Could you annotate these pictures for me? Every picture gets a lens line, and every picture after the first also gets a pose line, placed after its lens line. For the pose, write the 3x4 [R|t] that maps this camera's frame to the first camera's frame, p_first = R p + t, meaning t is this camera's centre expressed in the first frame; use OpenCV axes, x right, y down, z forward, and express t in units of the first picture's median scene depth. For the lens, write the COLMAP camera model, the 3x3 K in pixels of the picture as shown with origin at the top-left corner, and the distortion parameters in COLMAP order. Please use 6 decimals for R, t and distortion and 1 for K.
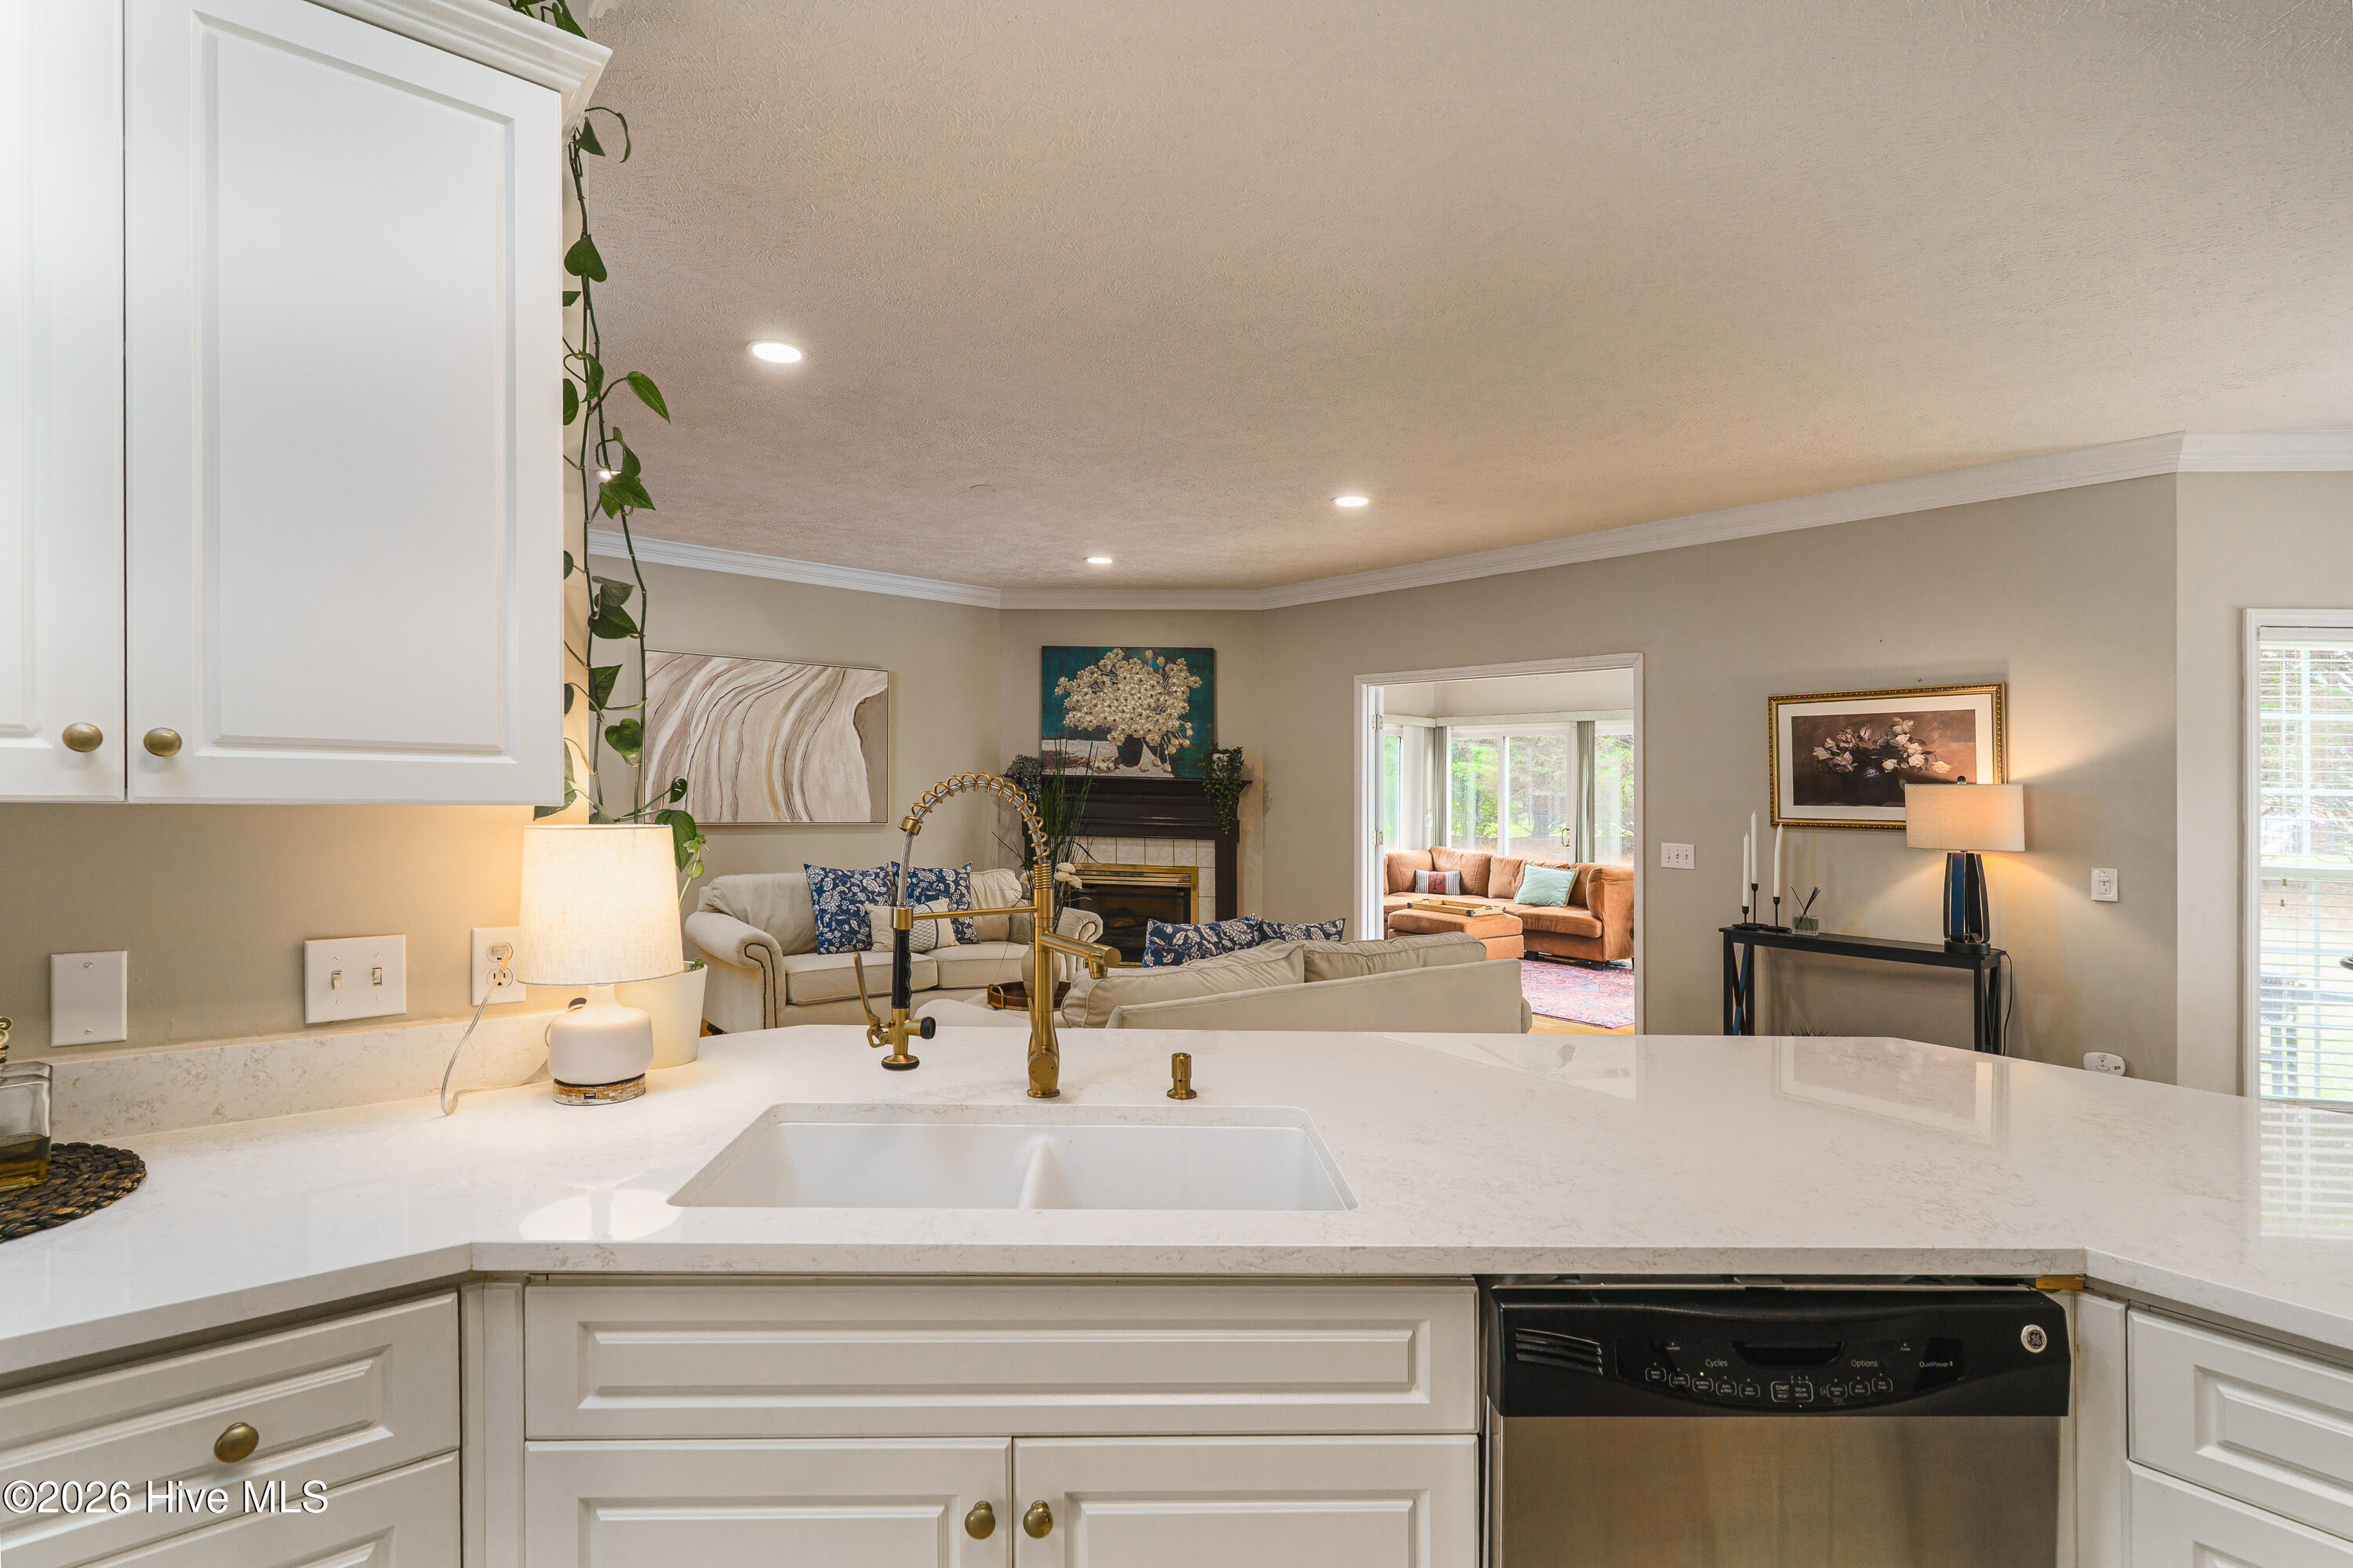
lens RADIAL K [[1141.8, 0, 1172.6], [0, 1141.8, 744.1], [0, 0, 1]] dist [0.012390, -0.000142]
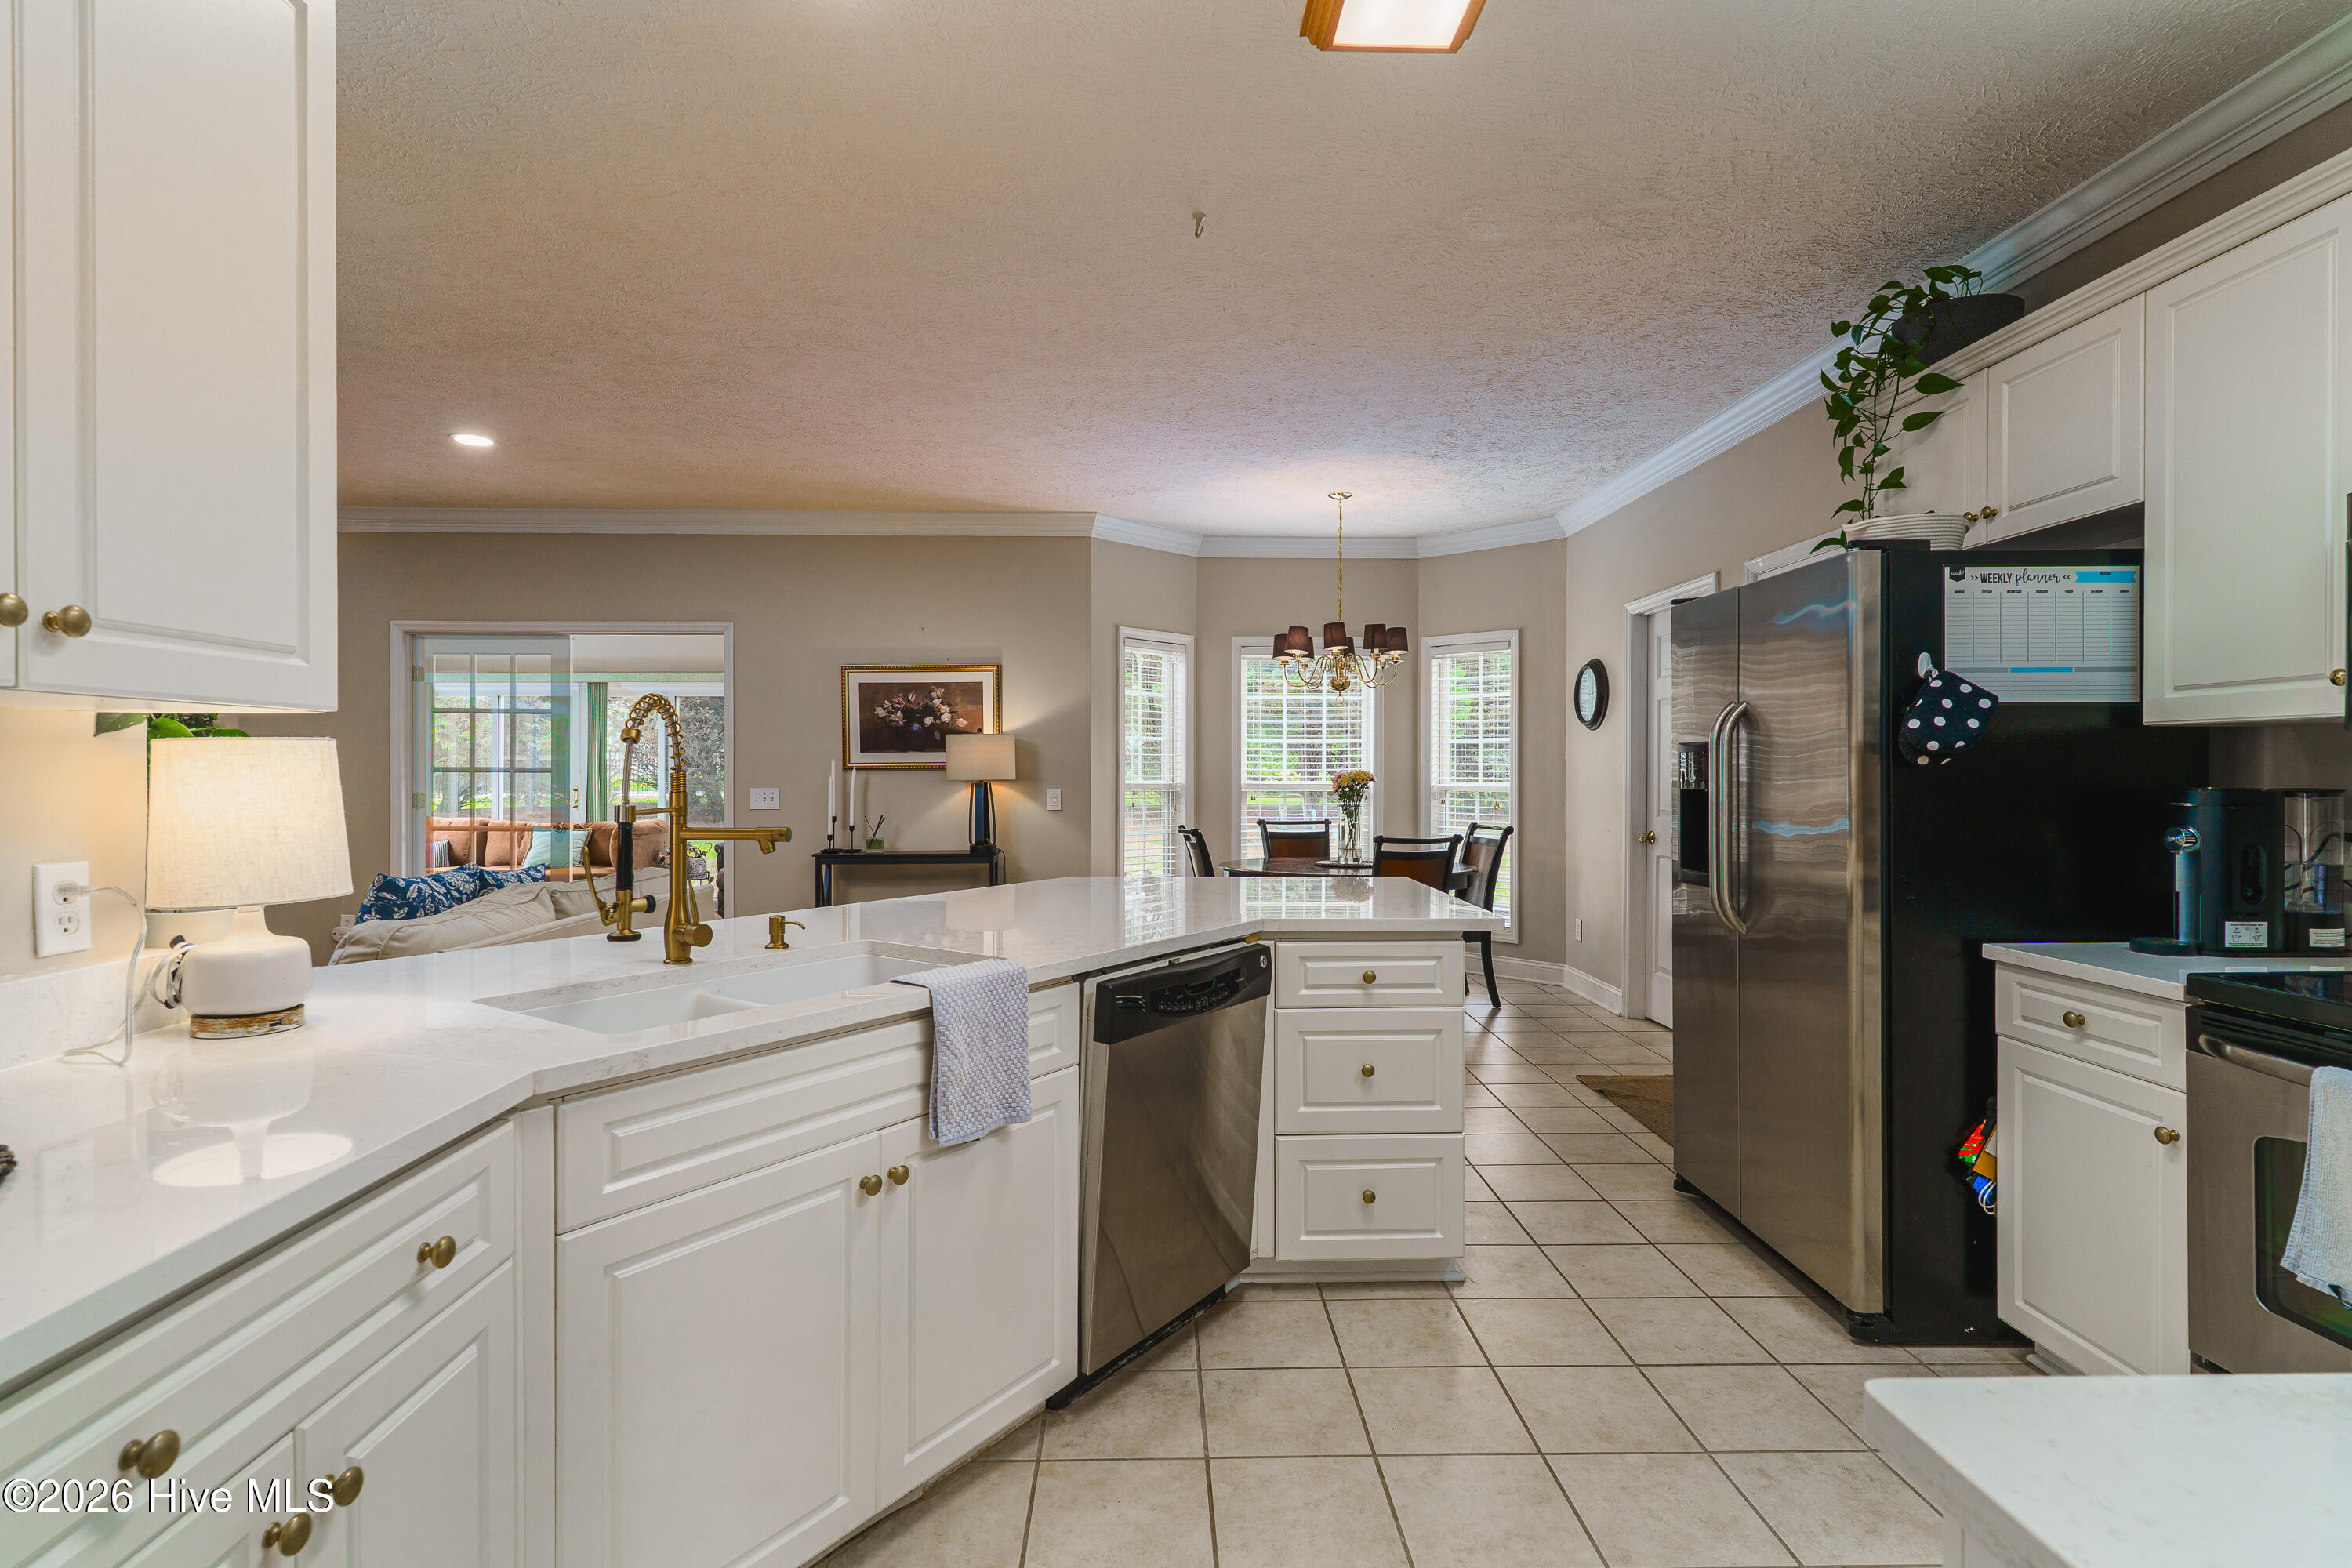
lens RADIAL K [[1141.3, 0, 1172.1], [0, 1141.3, 744.2], [0, 0, 1]] dist [0.012390, -0.000142]
pose [[0.616235, -0.004817, 0.787548, -0.257452], [-0.016055, 0.999697, 0.018676, 0.015937], [-0.787399, -0.024153, 0.615970, -0.049962]]
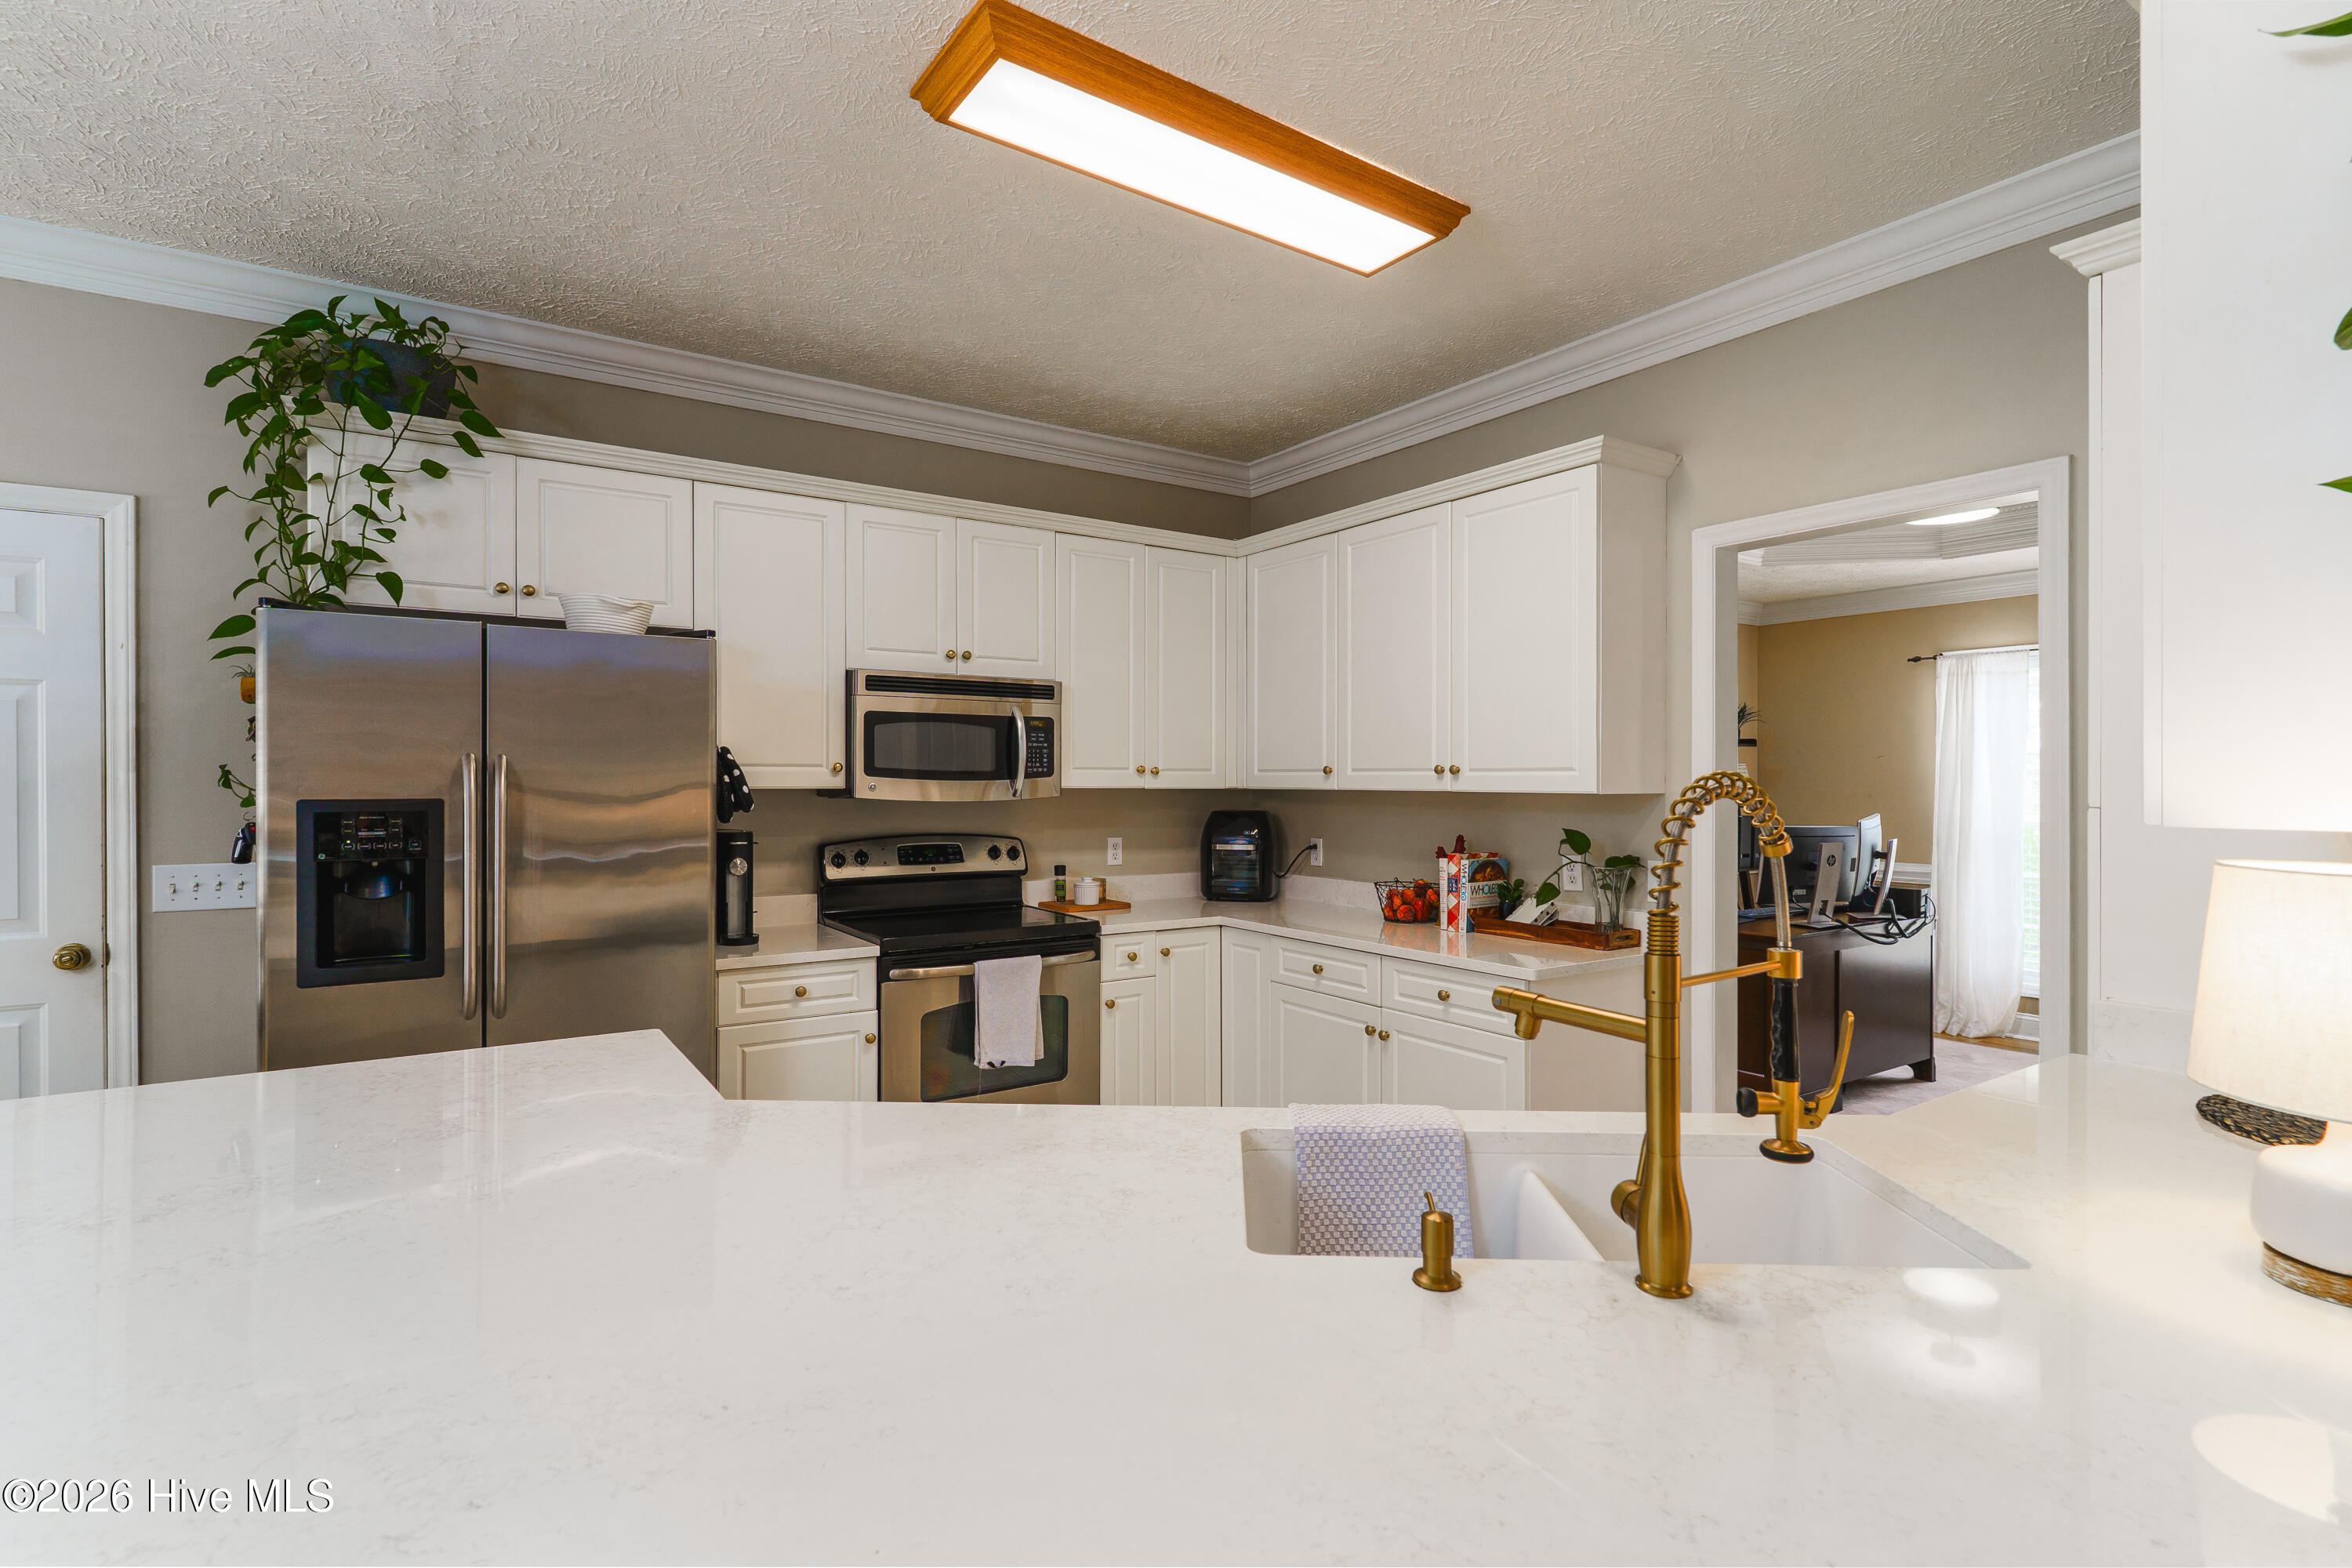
lens RADIAL K [[1151.5, 0, 1176.0], [0, 1151.5, 784.0], [0, 0, 1]] dist [0.003008, 0.000422]
pose [[-0.995851, -0.024547, 0.087623, 0.044809], [-0.027631, 0.999035, -0.034155, 0.023418], [-0.086700, -0.036434, -0.995568, 0.601269]]
